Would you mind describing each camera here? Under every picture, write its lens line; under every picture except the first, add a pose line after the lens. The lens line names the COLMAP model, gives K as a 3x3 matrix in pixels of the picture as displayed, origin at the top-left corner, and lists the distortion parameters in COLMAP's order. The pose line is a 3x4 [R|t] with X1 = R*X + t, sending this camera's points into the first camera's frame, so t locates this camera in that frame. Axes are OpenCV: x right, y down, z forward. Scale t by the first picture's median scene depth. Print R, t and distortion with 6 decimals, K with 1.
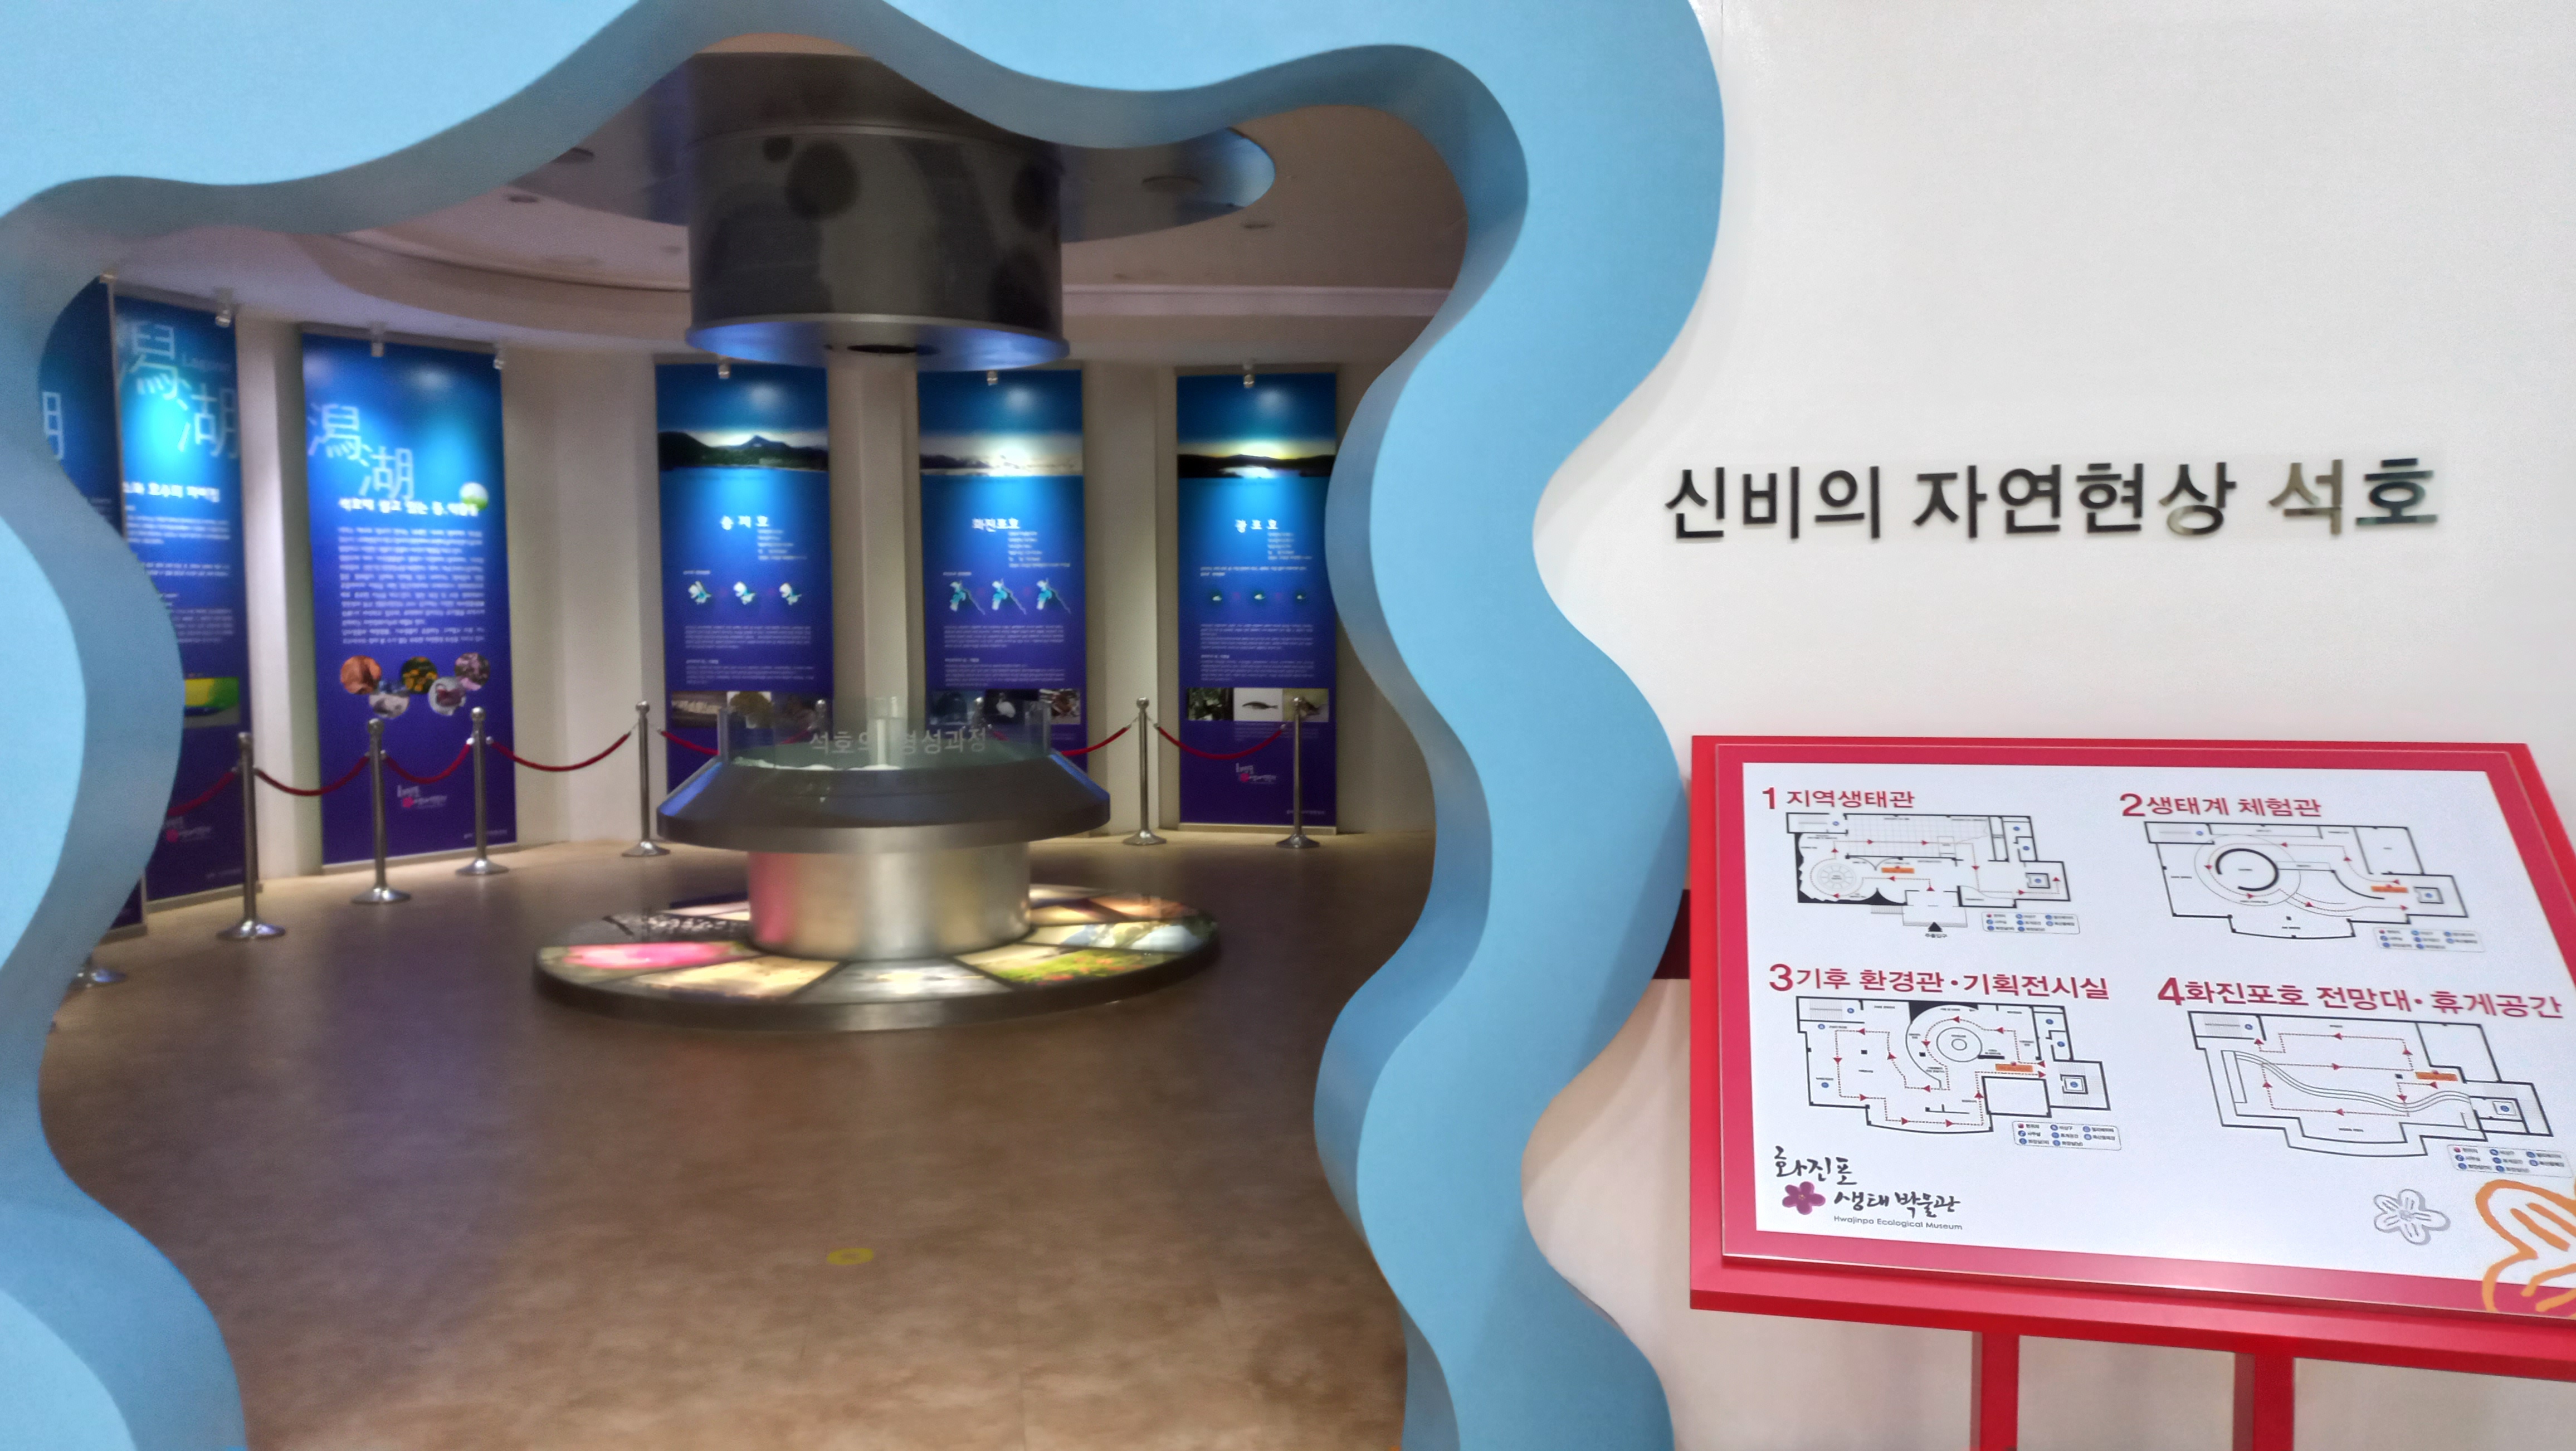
lens RADIAL K [[1863.3, 0, 1293.2], [0, 1863.3, 728.2], [0, 0, 1]] dist [0.035252, -0.008896]
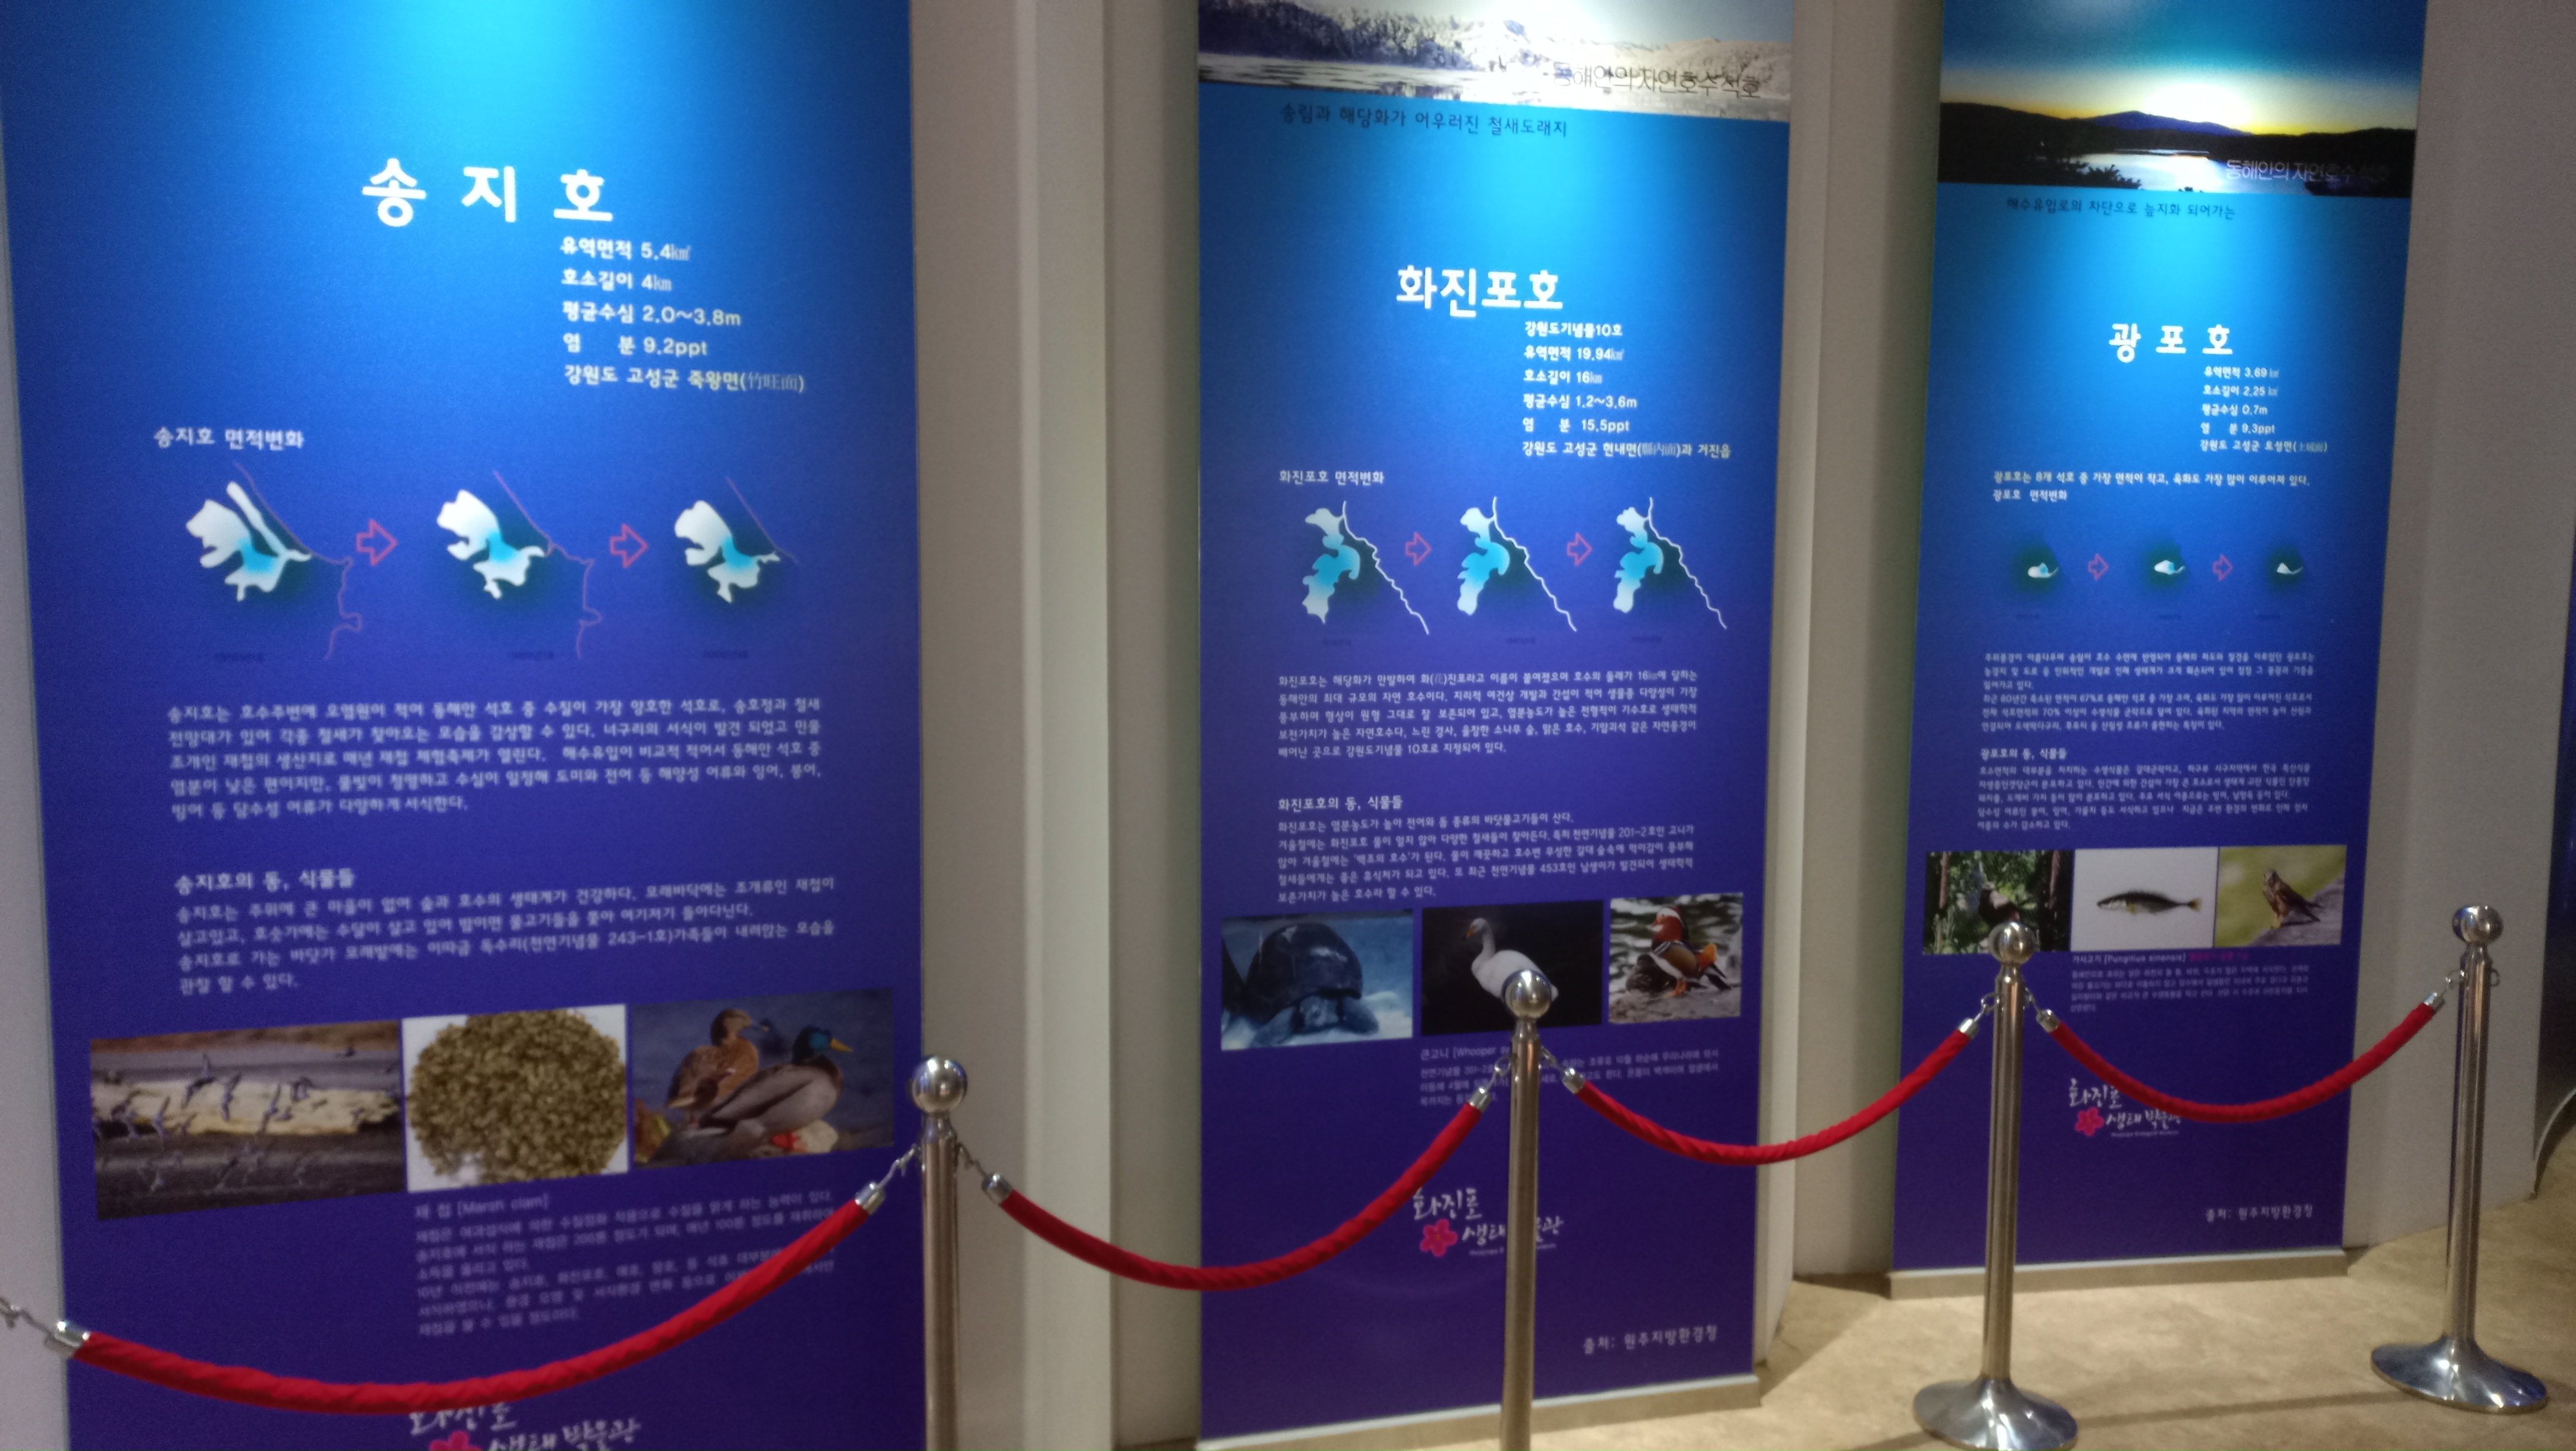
lens RADIAL K [[1863.3, 0, 1280.7], [0, 1863.3, 731.5], [0, 0, 1]] dist [0.035252, -0.008896]
pose [[0.941002, -0.025901, 0.337408, -0.290052], [0.018363, 0.999506, 0.025514, -0.056791], [-0.337902, -0.017813, 0.941013, 0.797210]]
